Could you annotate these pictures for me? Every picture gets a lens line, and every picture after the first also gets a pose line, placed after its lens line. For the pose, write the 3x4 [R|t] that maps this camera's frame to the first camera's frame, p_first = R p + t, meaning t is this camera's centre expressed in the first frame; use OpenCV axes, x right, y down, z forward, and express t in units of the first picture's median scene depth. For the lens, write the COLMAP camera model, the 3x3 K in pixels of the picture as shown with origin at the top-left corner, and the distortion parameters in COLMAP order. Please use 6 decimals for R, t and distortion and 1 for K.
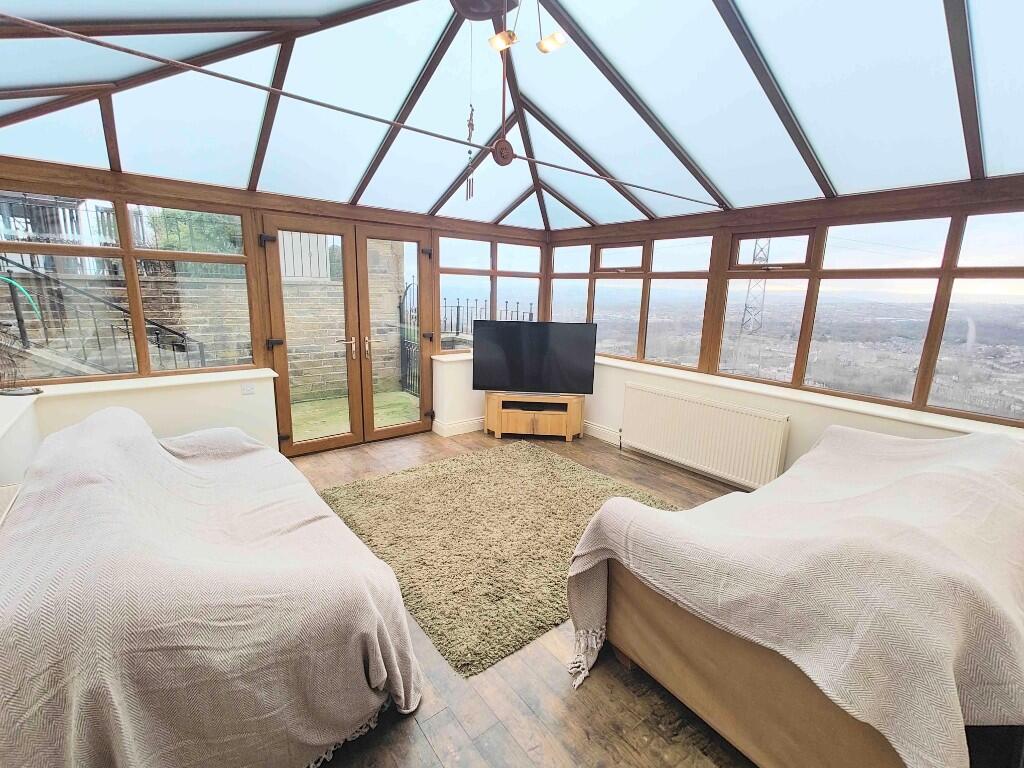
lens RADIAL K [[455.7, 0, 508.8], [0, 455.7, 379.3], [0, 0, 1]] dist [0.014397, 0.000241]
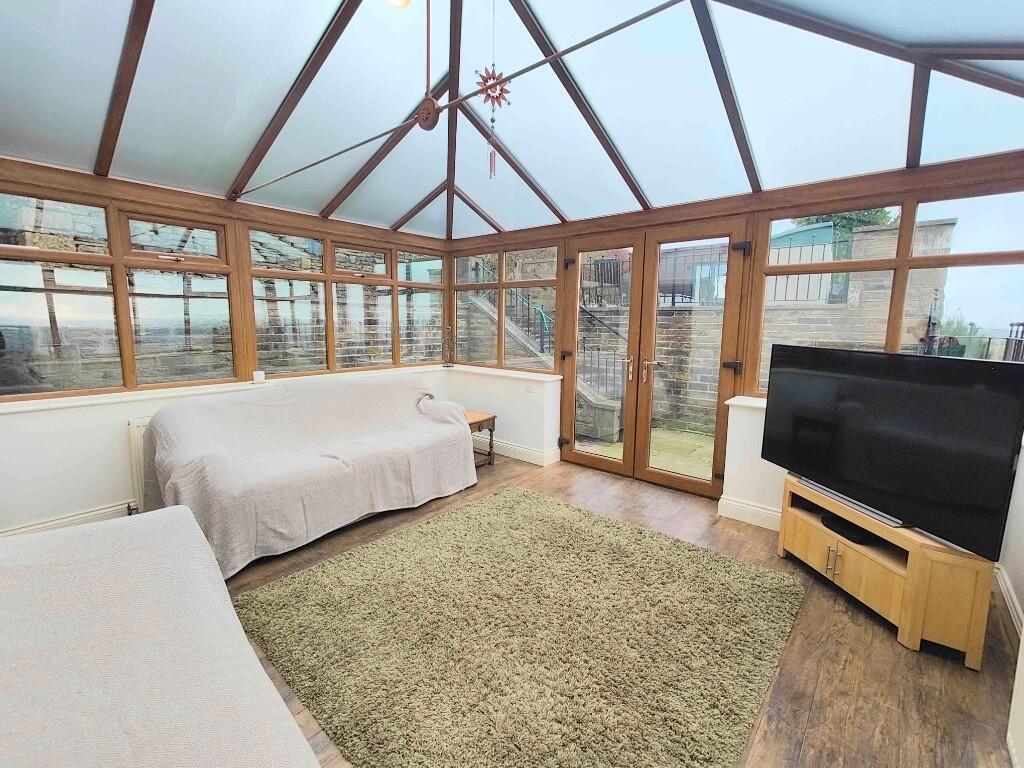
lens RADIAL K [[455.7, 0, 508.8], [0, 455.7, 379.3], [0, 0, 1]] dist [0.014397, 0.000241]
pose [[0.194027, 0.109687, -0.974845, 0.450181], [-0.203619, 0.976590, 0.069356, -0.055097], [0.959632, 0.185040, 0.211819, 0.526771]]
